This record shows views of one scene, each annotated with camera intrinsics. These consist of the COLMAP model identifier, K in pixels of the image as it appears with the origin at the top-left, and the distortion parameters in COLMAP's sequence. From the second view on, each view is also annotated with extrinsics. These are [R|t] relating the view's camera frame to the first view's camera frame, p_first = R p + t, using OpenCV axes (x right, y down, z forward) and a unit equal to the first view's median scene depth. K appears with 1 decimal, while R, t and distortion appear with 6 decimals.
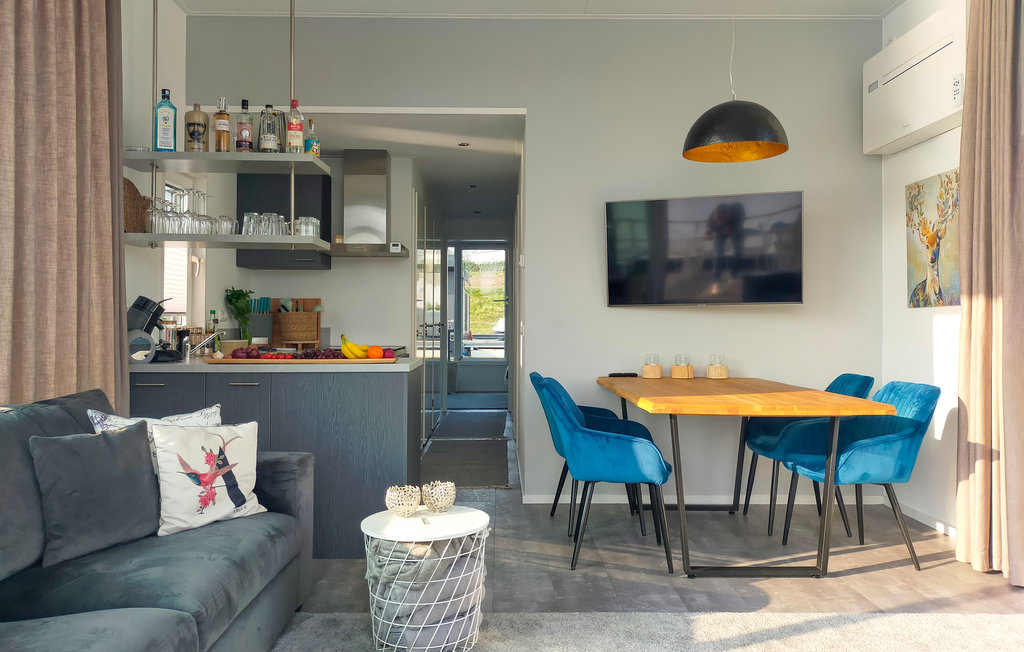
lens RADIAL K [[768.2, 0, 521.5], [0, 768.2, 297.3], [0, 0, 1]] dist [0.029491, -0.061877]
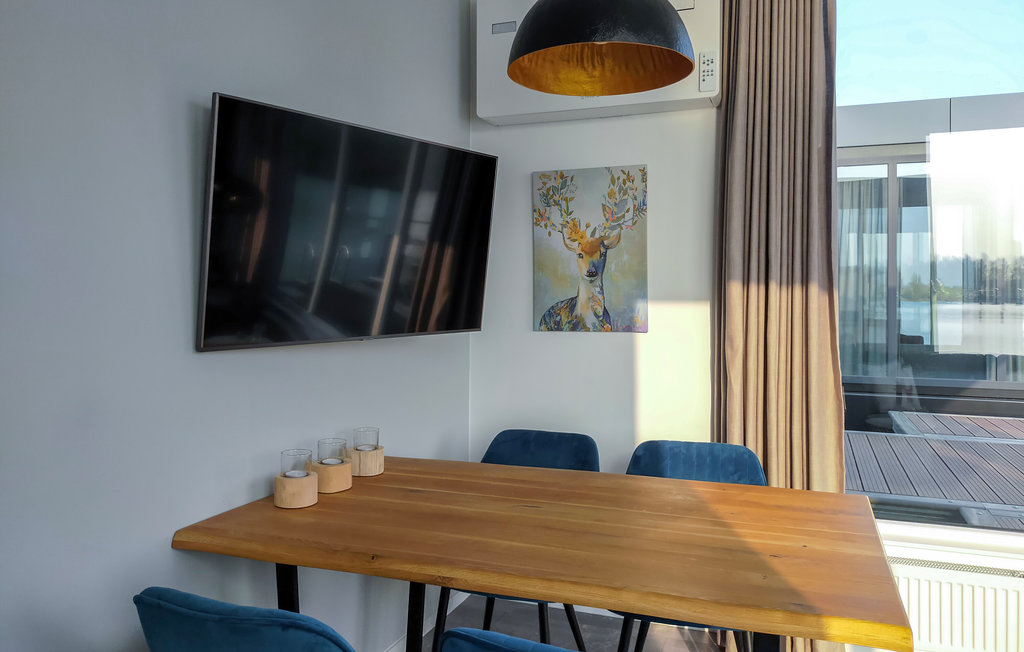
lens RADIAL K [[768.2, 0, 513.1], [0, 768.2, 303.2], [0, 0, 1]] dist [0.029491, -0.061877]
pose [[0.386212, -0.006695, 0.922386, -0.271678], [-0.034995, 0.999147, 0.021905, -0.037076], [-0.921746, -0.040739, 0.385648, 0.891615]]
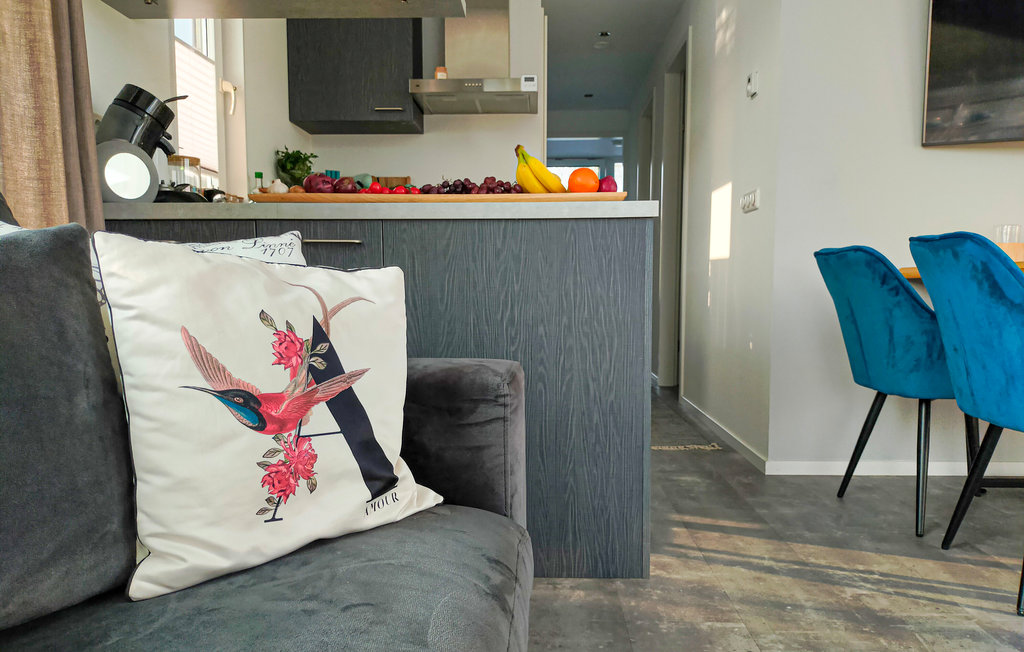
lens RADIAL K [[768.2, 0, 507.5], [0, 768.2, 368.4], [0, 0, 1]] dist [0.029491, -0.061877]
pose [[0.997843, 0.003214, -0.065565, -0.203838], [0.005843, 0.990489, 0.137470, 0.120957], [0.065383, -0.137556, 0.988334, 0.480680]]
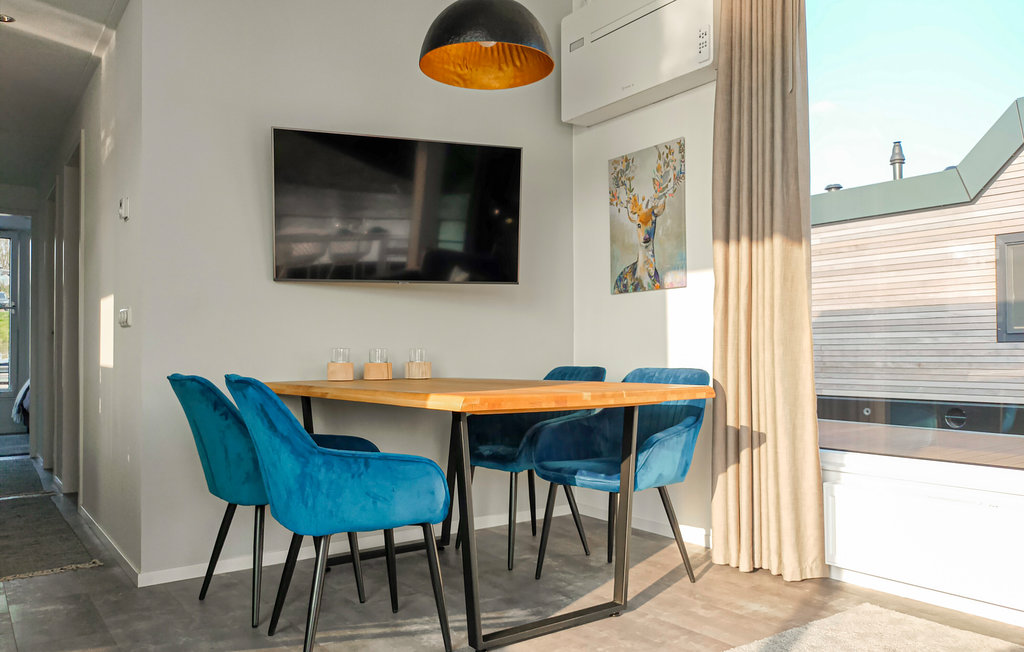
lens RADIAL K [[768.2, 0, 524.0], [0, 768.2, 341.3], [0, 0, 1]] dist [0.029491, -0.061877]
pose [[0.821994, -0.001460, 0.569494, -0.124908], [-0.008202, 0.999863, 0.014402, 0.070403], [-0.569437, -0.016509, 0.821869, 0.382713]]
